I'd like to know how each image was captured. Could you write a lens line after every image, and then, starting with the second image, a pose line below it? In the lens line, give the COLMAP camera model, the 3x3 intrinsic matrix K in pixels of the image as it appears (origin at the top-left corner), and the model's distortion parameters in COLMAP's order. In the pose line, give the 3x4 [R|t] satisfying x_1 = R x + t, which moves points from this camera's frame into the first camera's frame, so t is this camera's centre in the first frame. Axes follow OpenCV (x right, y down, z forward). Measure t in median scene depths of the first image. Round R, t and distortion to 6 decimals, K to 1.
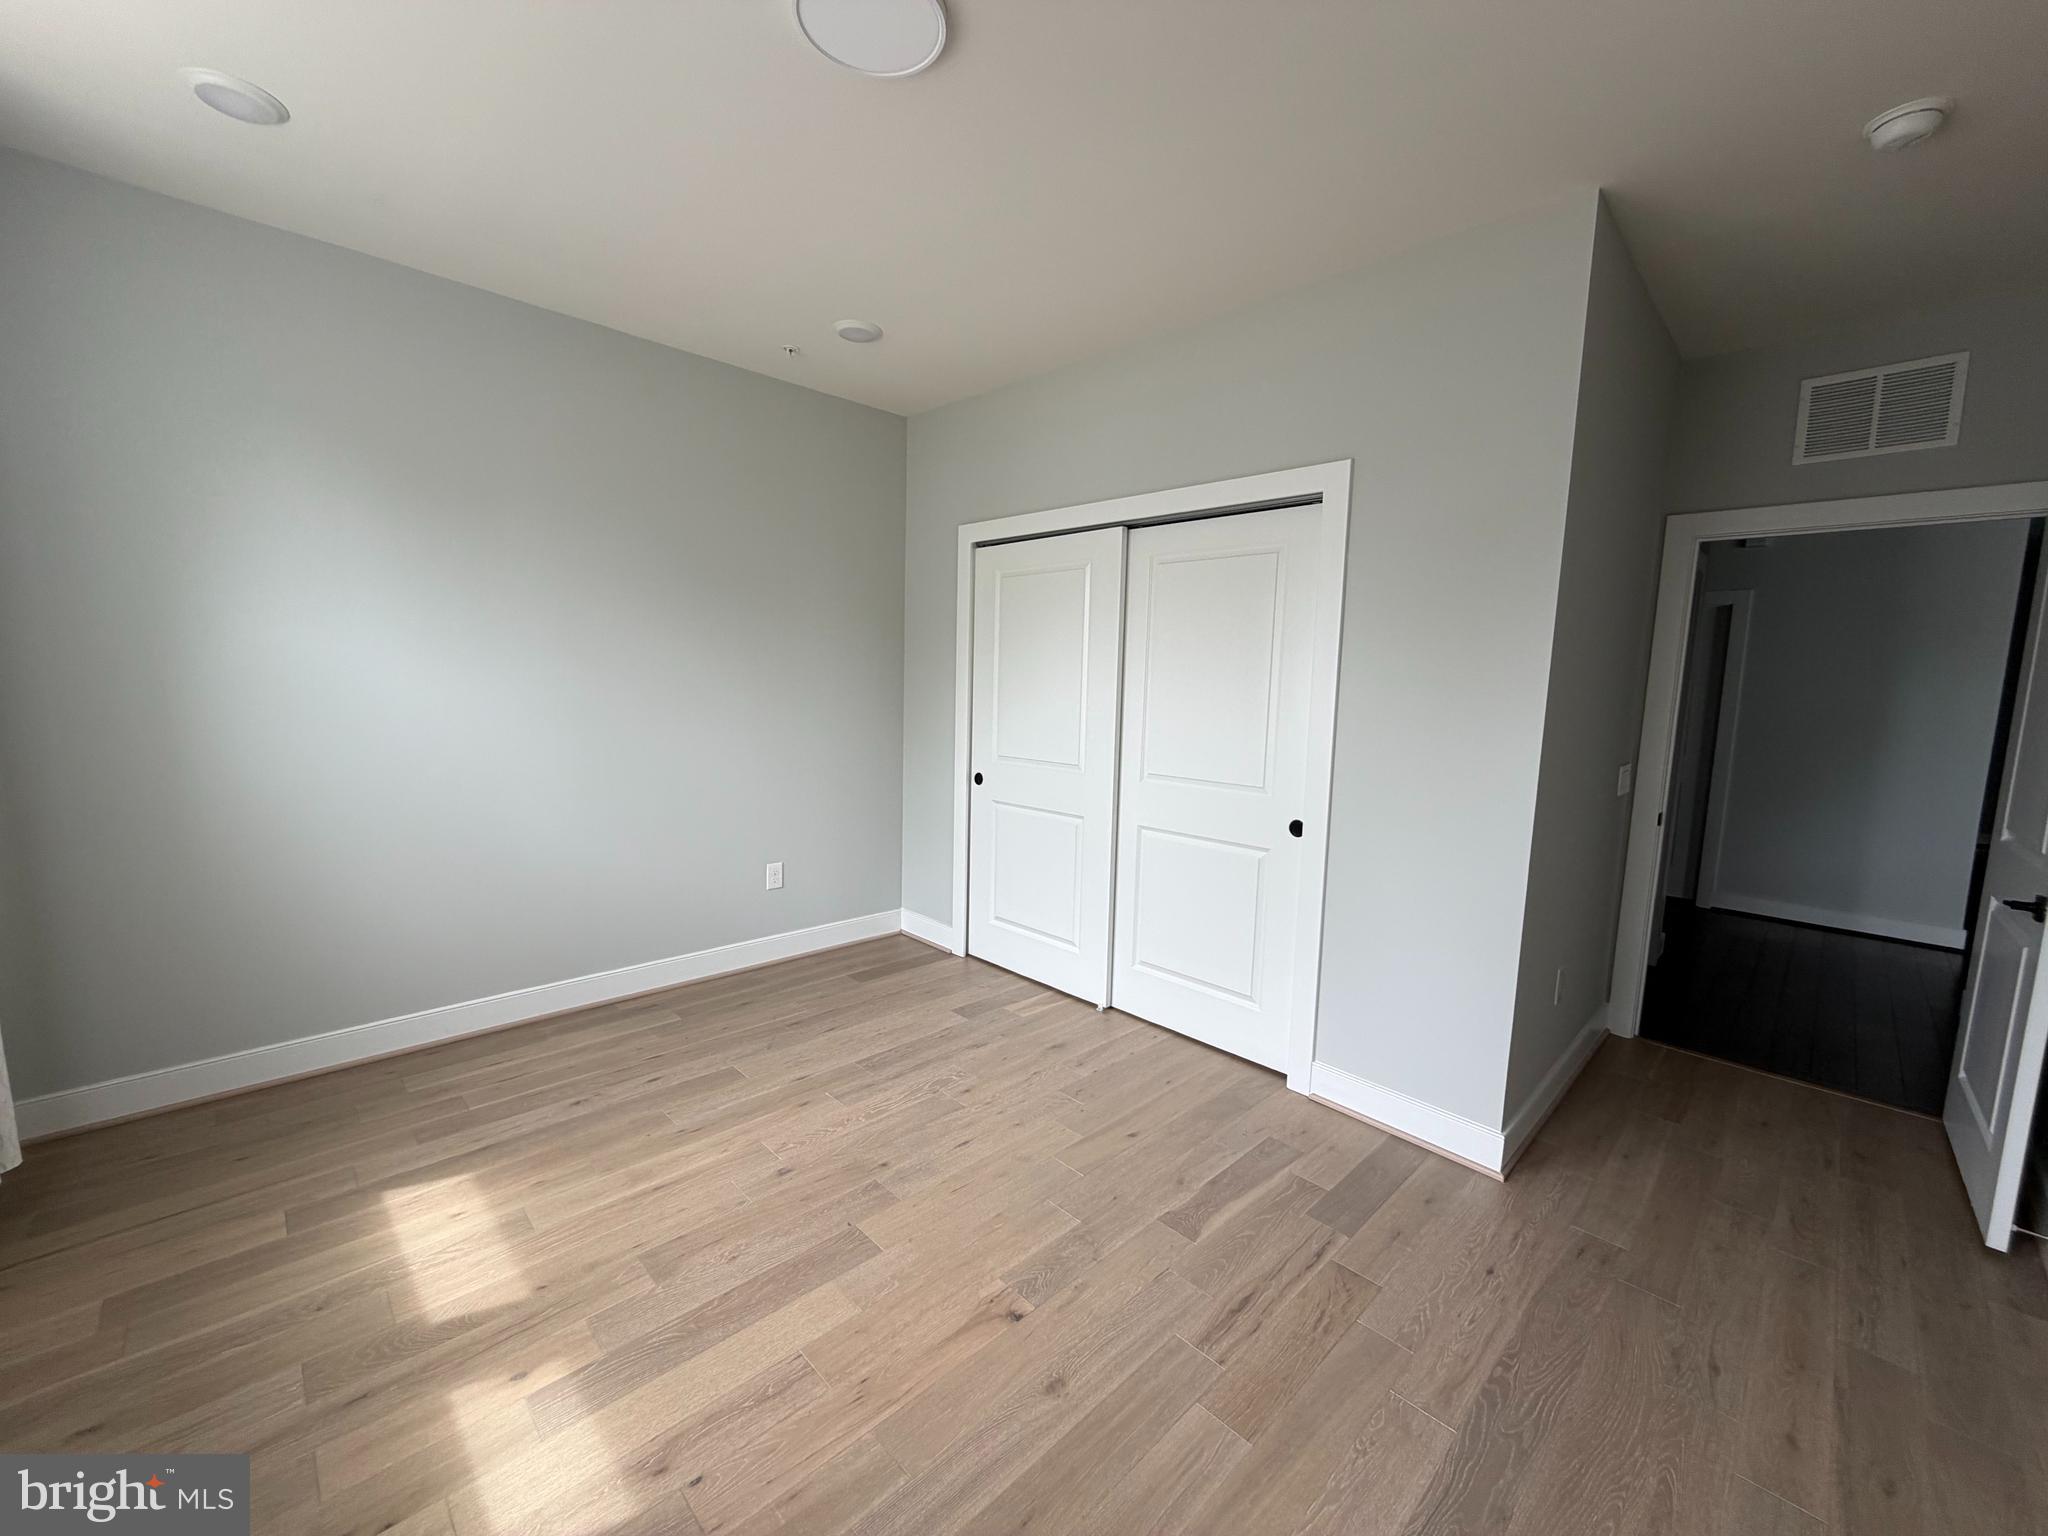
lens RADIAL K [[822.5, 0, 1022.6], [0, 822.5, 768.6], [0, 0, 1]] dist [0.001837, 0.000071]
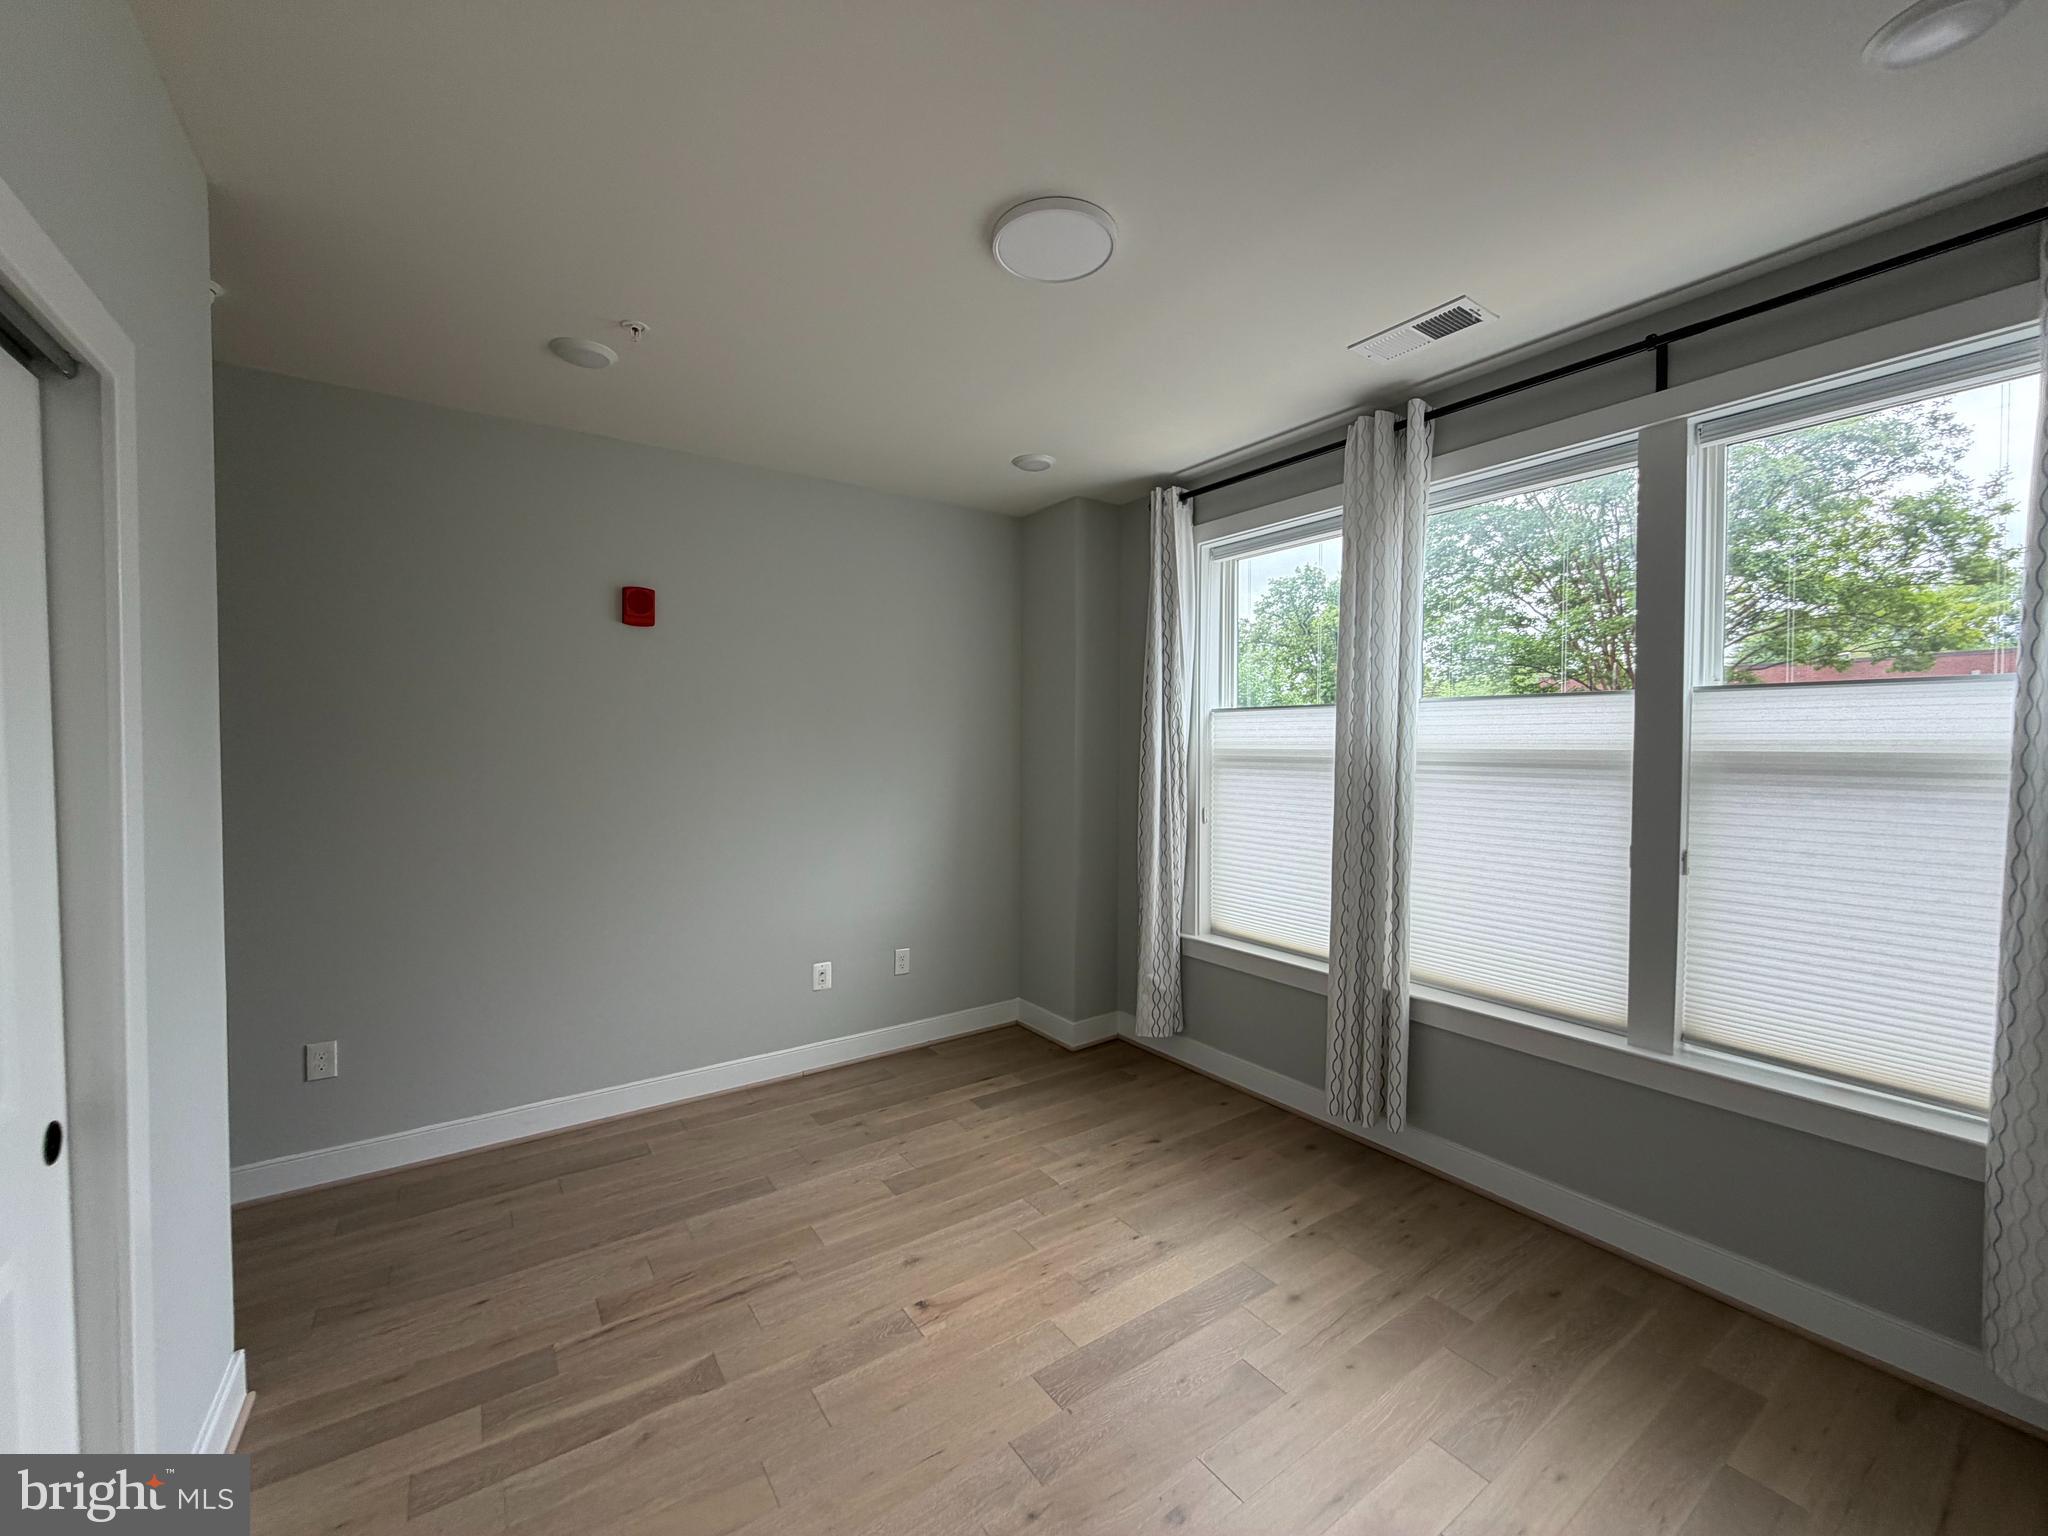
lens RADIAL K [[822.5, 0, 1025.2], [0, 822.5, 767.9], [0, 0, 1]] dist [0.001837, 0.000071]
pose [[-0.985354, -0.039060, 0.165990, -0.321143], [-0.014103, 0.988744, 0.148948, -0.284140], [-0.169940, 0.144426, -0.974814, 2.003142]]
